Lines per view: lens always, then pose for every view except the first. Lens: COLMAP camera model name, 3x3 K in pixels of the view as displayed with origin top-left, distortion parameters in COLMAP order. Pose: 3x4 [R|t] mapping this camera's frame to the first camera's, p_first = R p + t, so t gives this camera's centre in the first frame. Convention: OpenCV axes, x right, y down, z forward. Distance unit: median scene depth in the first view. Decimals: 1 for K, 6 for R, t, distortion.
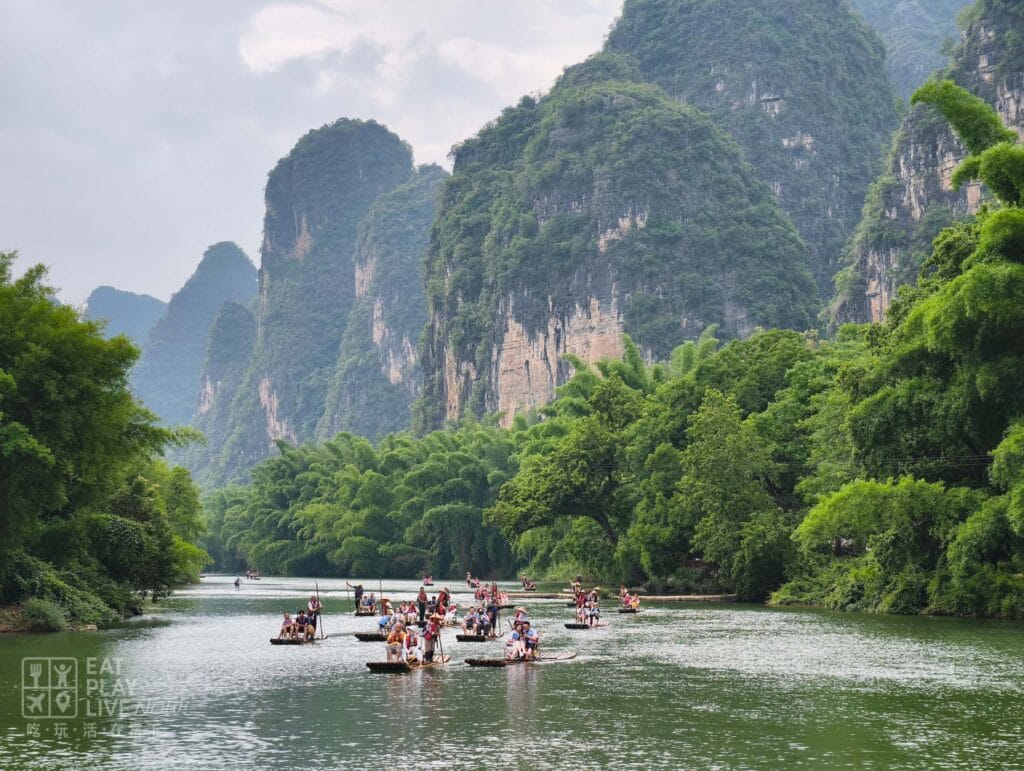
lens RADIAL K [[2525.1, 0, 514.1], [0, 2525.1, 389.6], [0, 0, 1]] dist [0.361193, 0.000000]
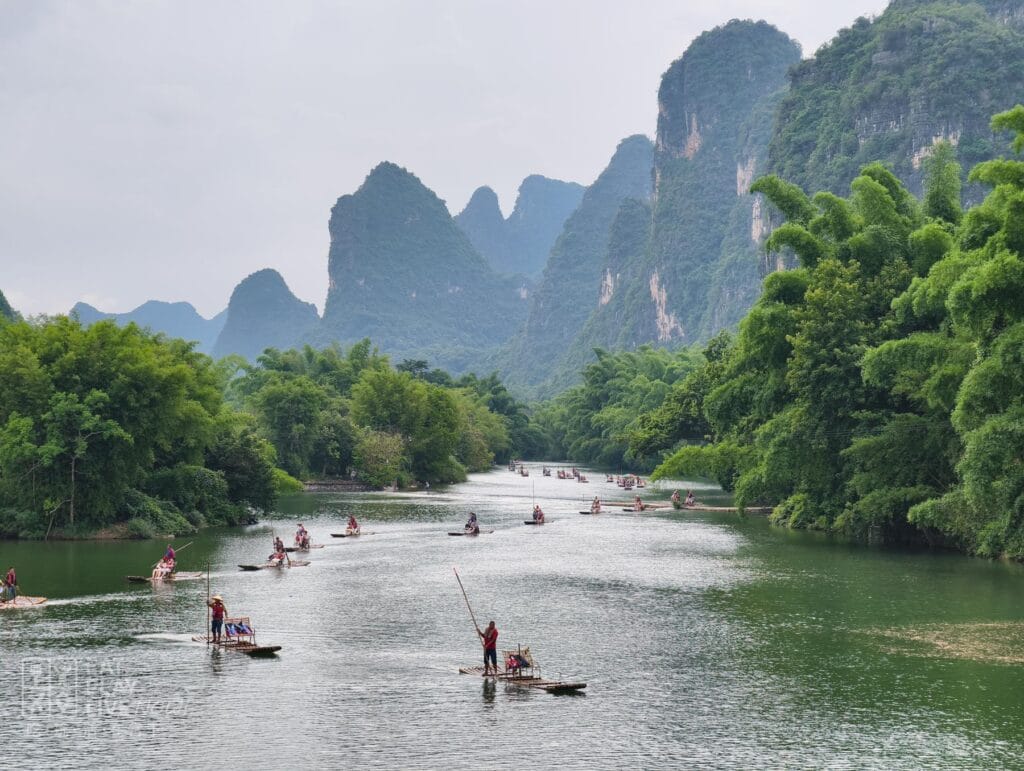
lens RADIAL K [[2525.1, 0, 510.1], [0, 2525.1, 383.4], [0, 0, 1]] dist [0.361193, 0.000000]
pose [[0.984456, 0.005695, -0.175539, 0.052041], [0.002341, 0.998960, 0.045536, -0.012469], [0.175616, -0.045240, 0.983419, -0.090103]]
